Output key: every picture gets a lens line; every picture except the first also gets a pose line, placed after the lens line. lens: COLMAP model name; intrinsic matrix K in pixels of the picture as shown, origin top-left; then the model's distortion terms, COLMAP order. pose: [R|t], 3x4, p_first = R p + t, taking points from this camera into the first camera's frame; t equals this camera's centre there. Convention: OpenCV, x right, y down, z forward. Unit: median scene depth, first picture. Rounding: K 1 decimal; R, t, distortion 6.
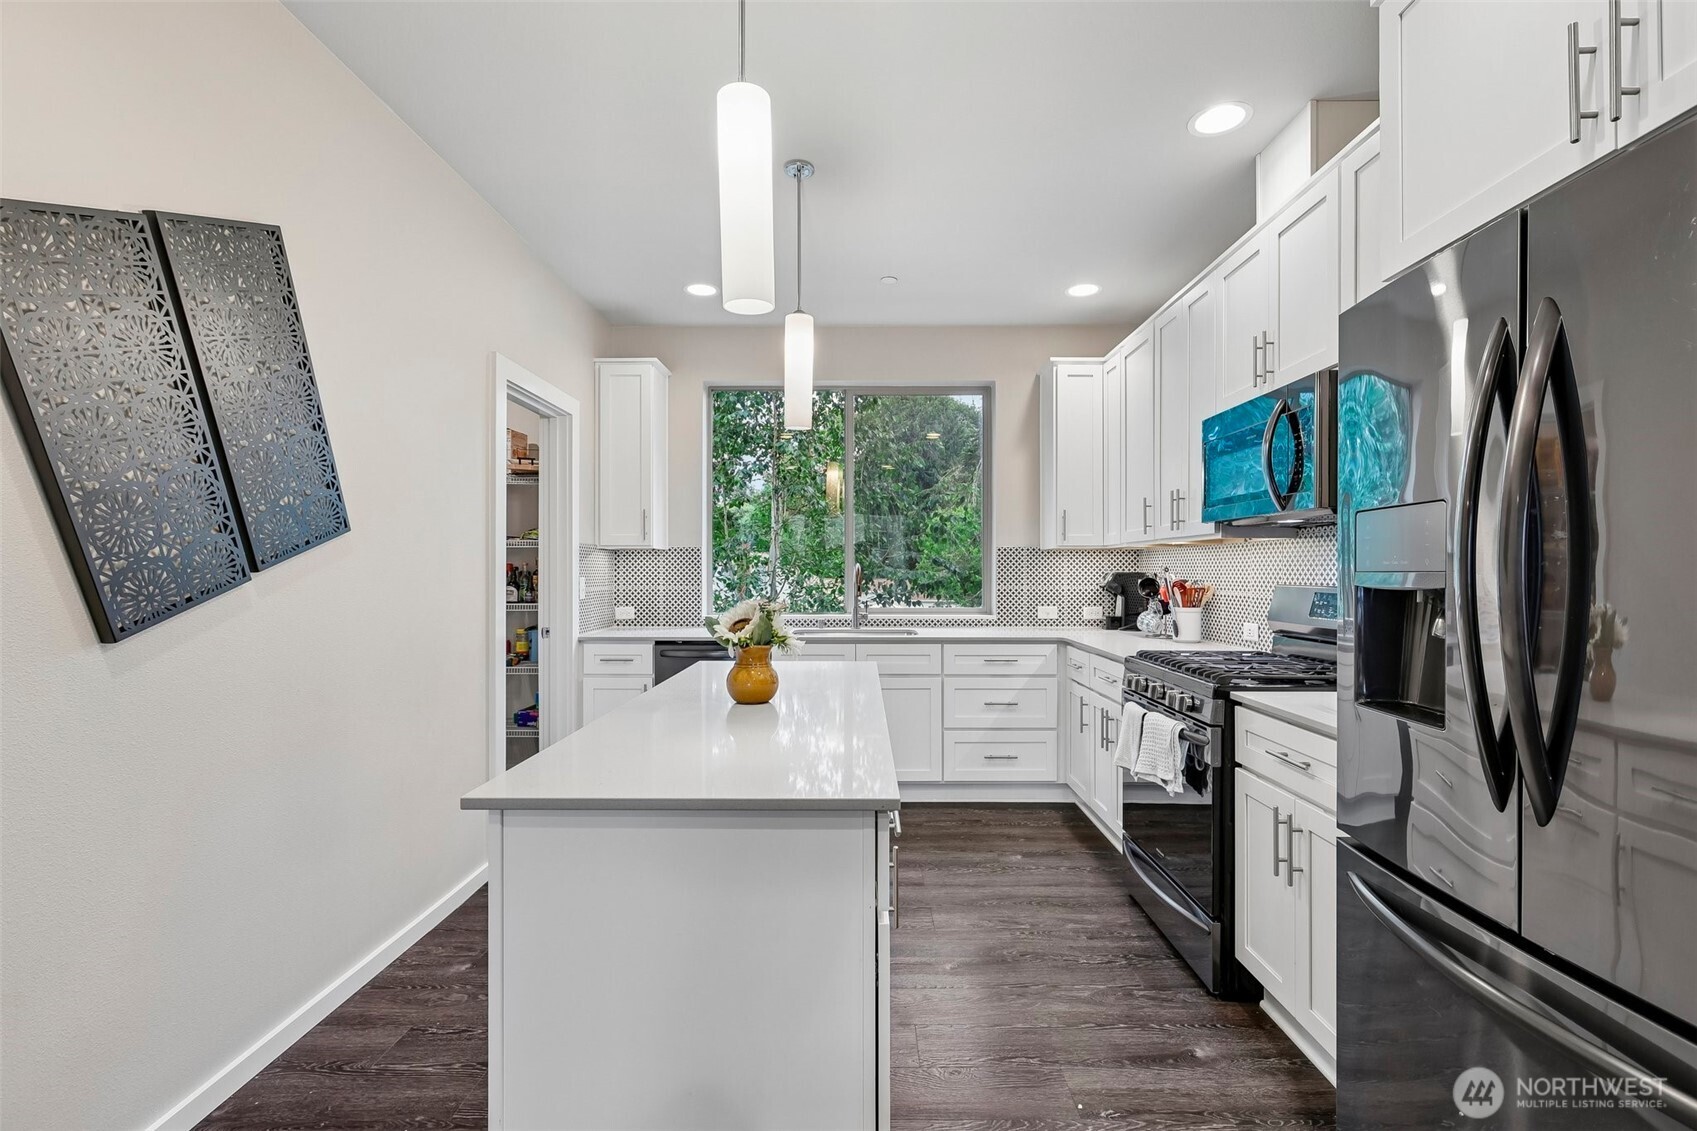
lens RADIAL K [[744.7, 0, 861.5], [0, 744.7, 572.5], [0, 0, 1]] dist [-0.000875, 0.001636]
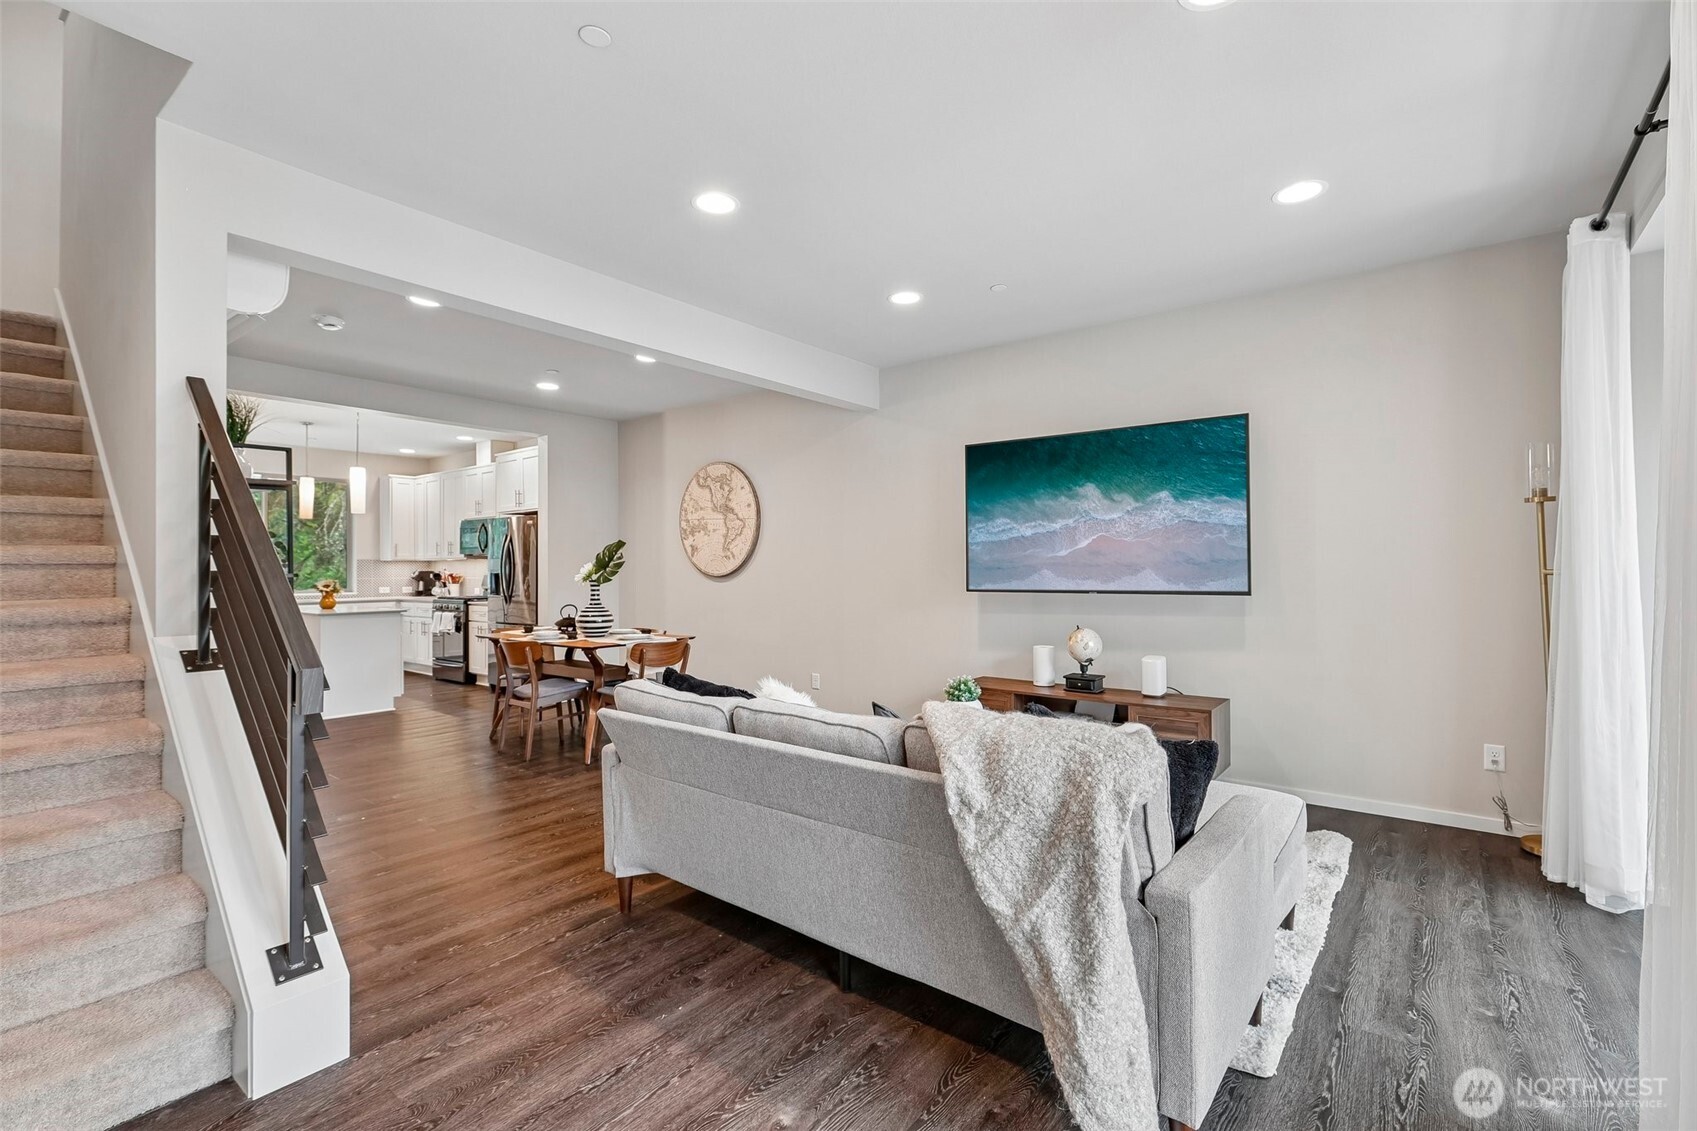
lens RADIAL K [[744.7, 0, 848.2], [0, 744.7, 563.2], [0, 0, 1]] dist [-0.000875, 0.001636]
pose [[0.610917, 0.000217, 0.791694, -0.976391], [0.008735, 0.999937, -0.007014, 0.005248], [-0.791646, 0.011200, 0.610877, -2.105286]]
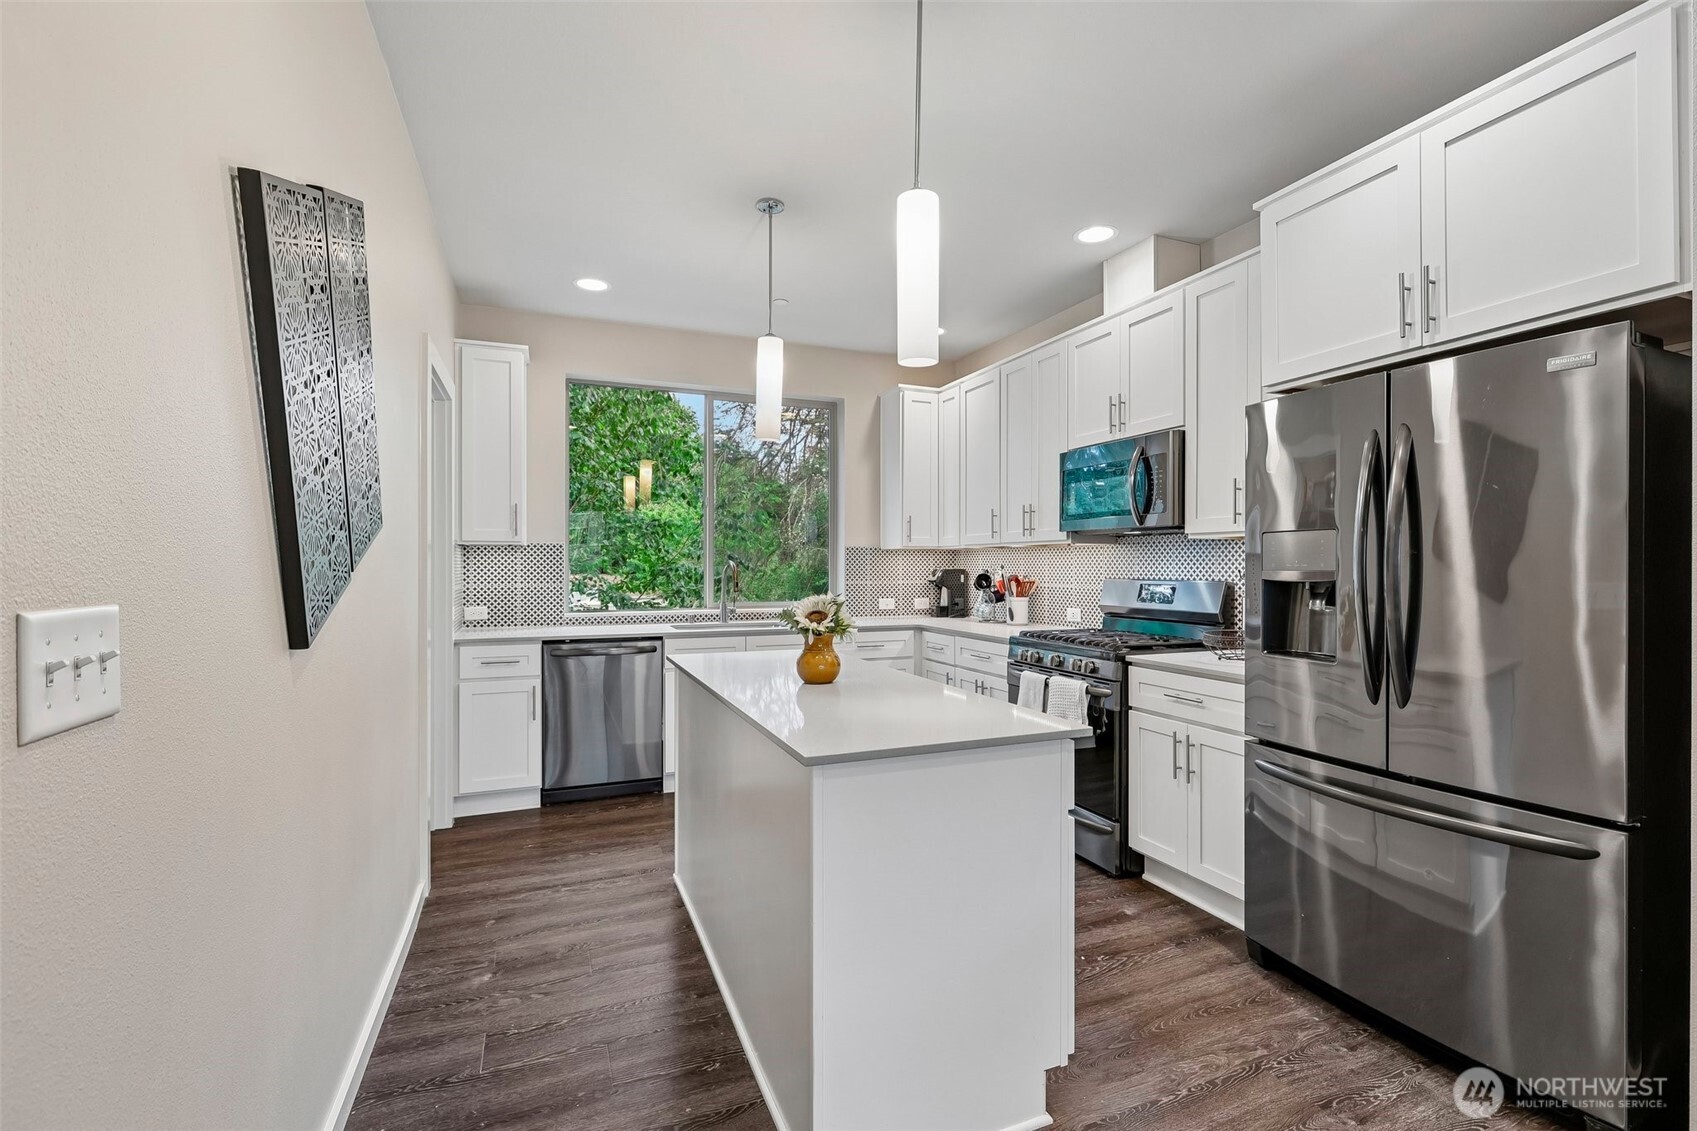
lens RADIAL K [[744.7, 0, 854.2], [0, 744.7, 566.7], [0, 0, 1]] dist [-0.000875, 0.001636]
pose [[0.923149, 0.000069, 0.384443, -0.374777], [0.000482, 0.999999, -0.001336, -0.003328], [-0.384442, 0.001418, 0.923148, -0.066090]]
